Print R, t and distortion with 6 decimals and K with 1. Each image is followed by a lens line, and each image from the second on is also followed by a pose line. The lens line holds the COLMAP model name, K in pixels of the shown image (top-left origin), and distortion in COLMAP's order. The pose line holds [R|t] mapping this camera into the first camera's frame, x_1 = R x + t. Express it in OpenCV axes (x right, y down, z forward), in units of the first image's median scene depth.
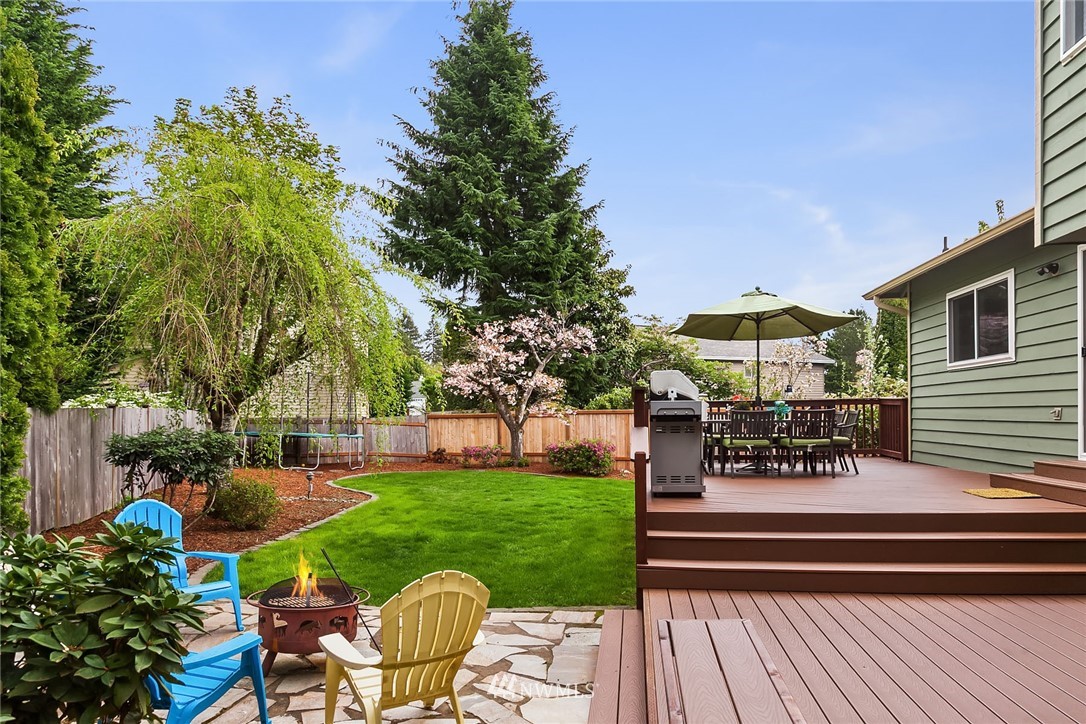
lens RADIAL K [[772.0, 0, 547.7], [0, 772.0, 397.3], [0, 0, 1]] dist [0.006510, 0.001834]
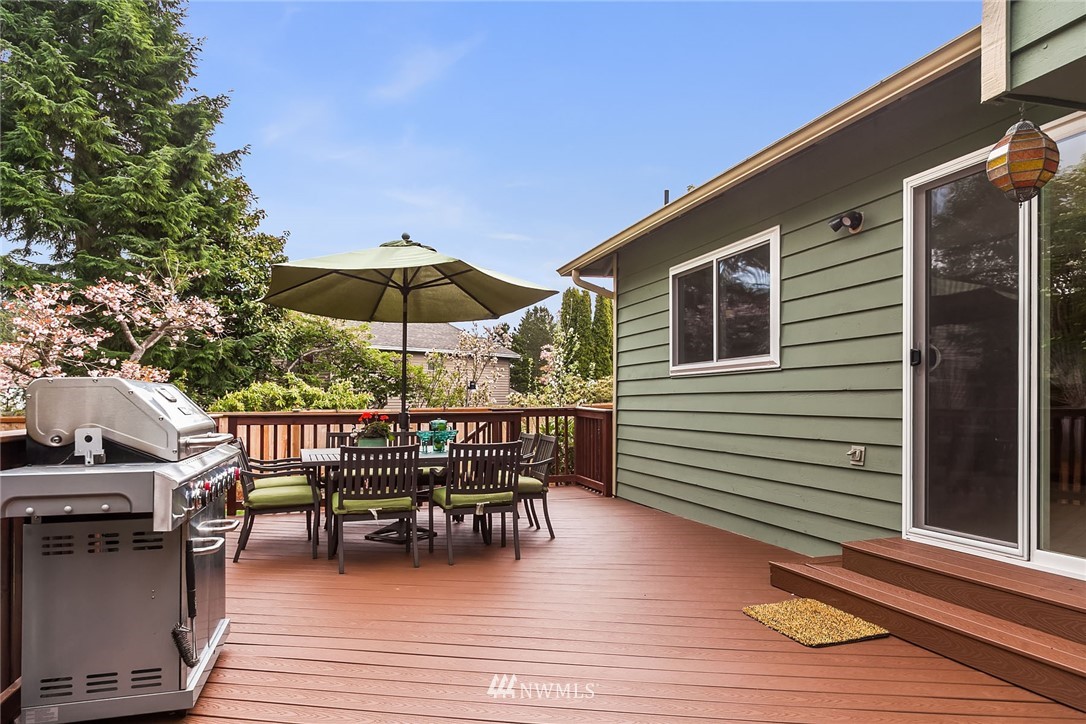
lens RADIAL K [[772.0, 0, 547.7], [0, 772.0, 397.3], [0, 0, 1]] dist [0.006510, 0.001834]
pose [[0.924026, 0.008108, 0.382245, 0.073109], [-0.012976, 0.999864, 0.010160, -0.010715], [-0.382110, -0.014348, 0.924005, 0.198643]]
